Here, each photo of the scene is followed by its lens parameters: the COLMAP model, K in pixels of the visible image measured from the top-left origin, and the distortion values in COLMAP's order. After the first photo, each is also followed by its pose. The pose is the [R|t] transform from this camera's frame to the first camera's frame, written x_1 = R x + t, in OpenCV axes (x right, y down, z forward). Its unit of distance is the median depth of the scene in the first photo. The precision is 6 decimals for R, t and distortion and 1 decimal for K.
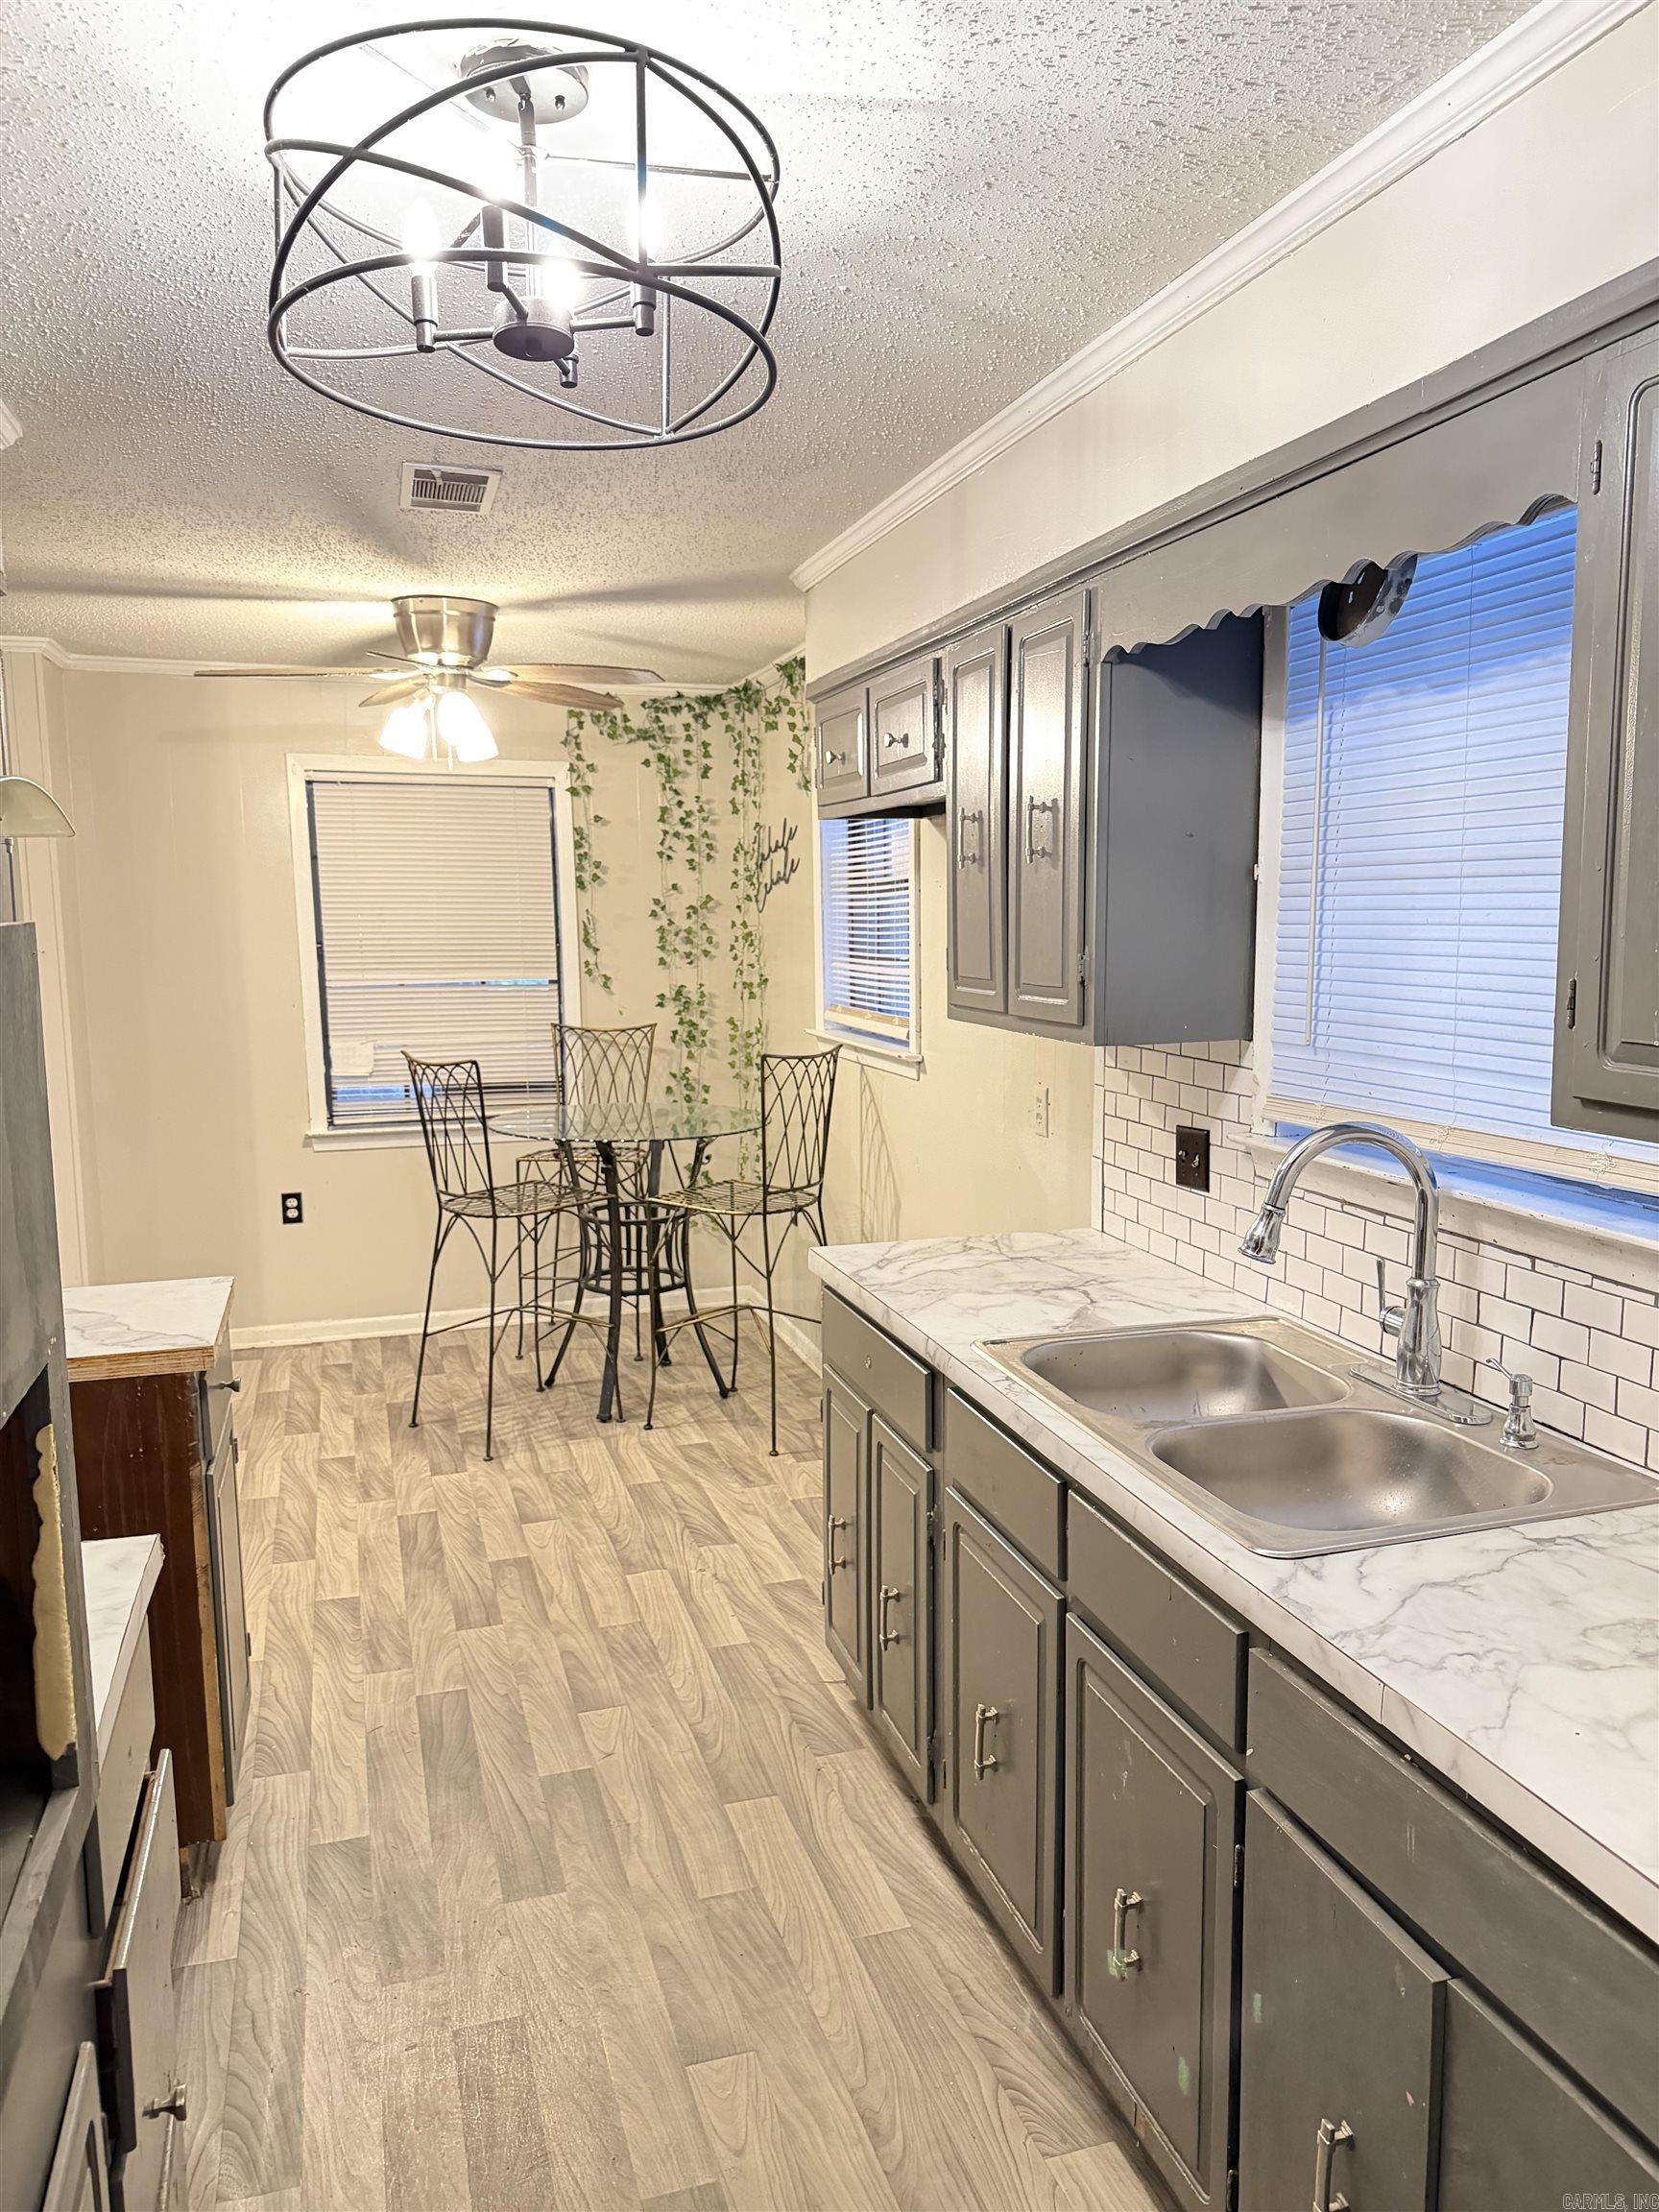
lens RADIAL K [[1562.1, 0, 843.6], [0, 1562.1, 1108.9], [0, 0, 1]] dist [-0.025443, -0.001337]
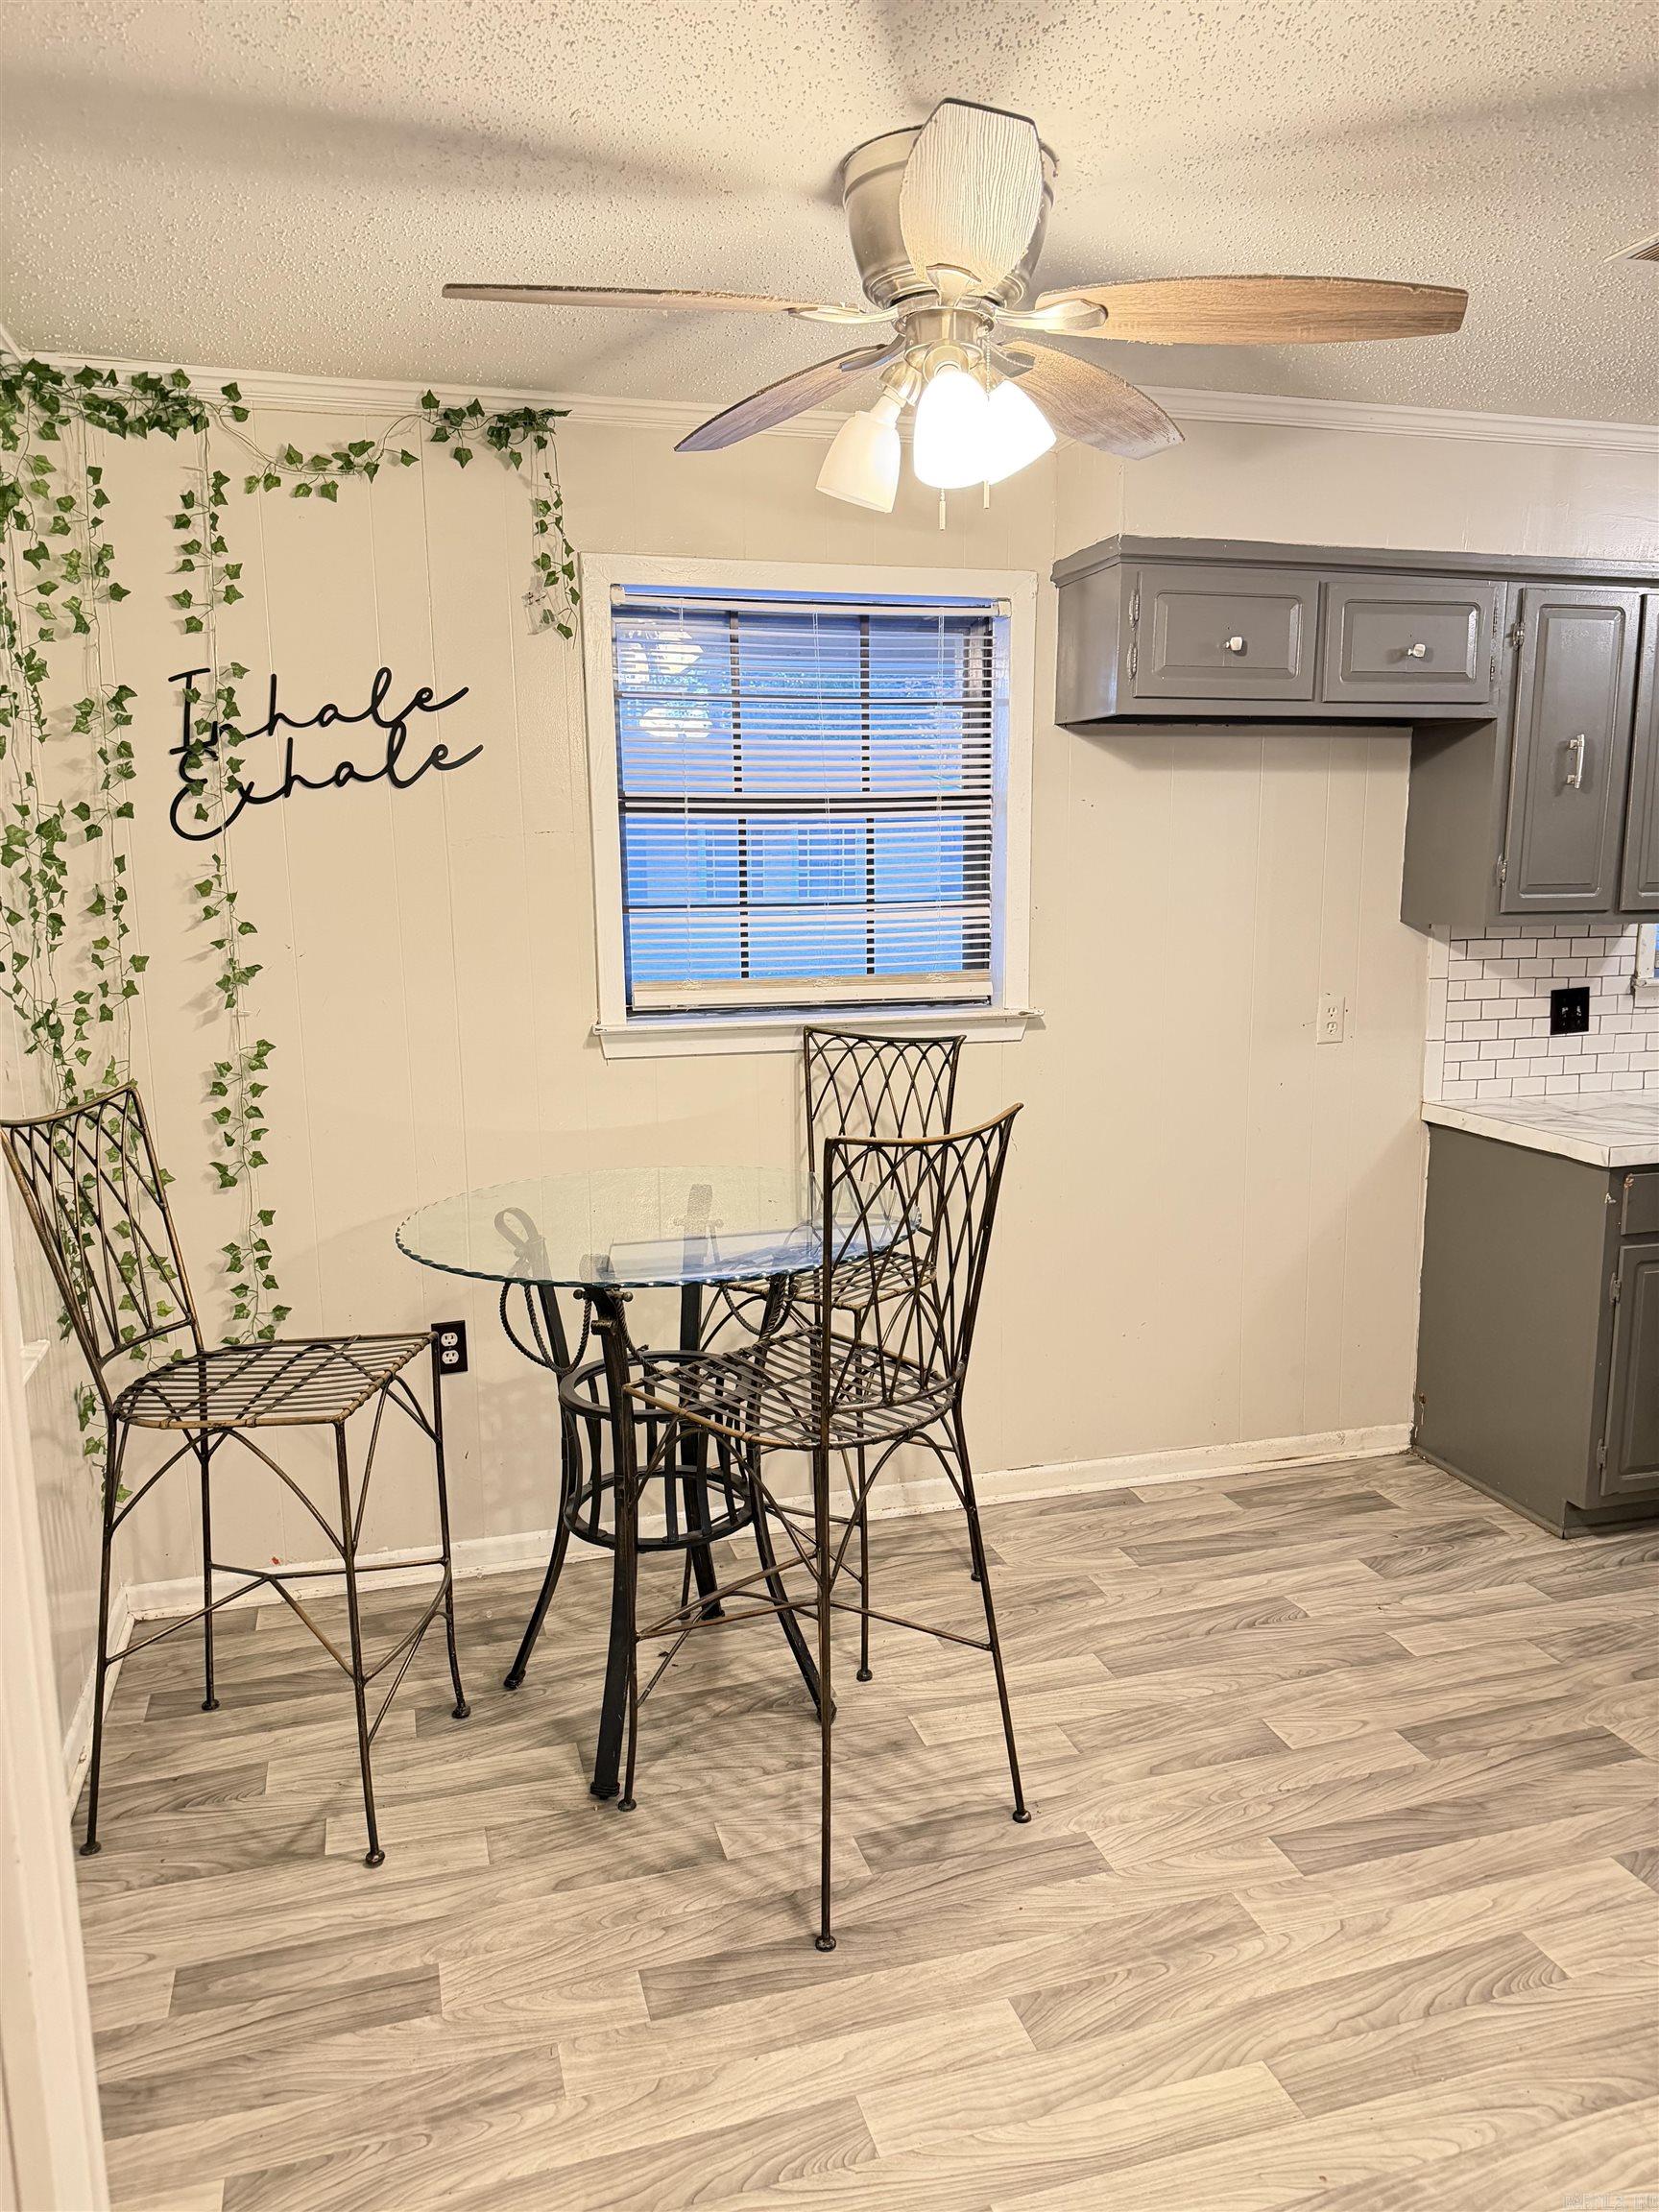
lens RADIAL K [[1562.1, 0, 843.6], [0, 1562.1, 1108.9], [0, 0, 1]] dist [-0.025443, -0.001337]
pose [[0.030840, -0.157051, 0.987109, -0.884653], [0.141396, 0.978333, 0.151237, -0.138302], [-0.989473, 0.134909, 0.052378, 1.197384]]
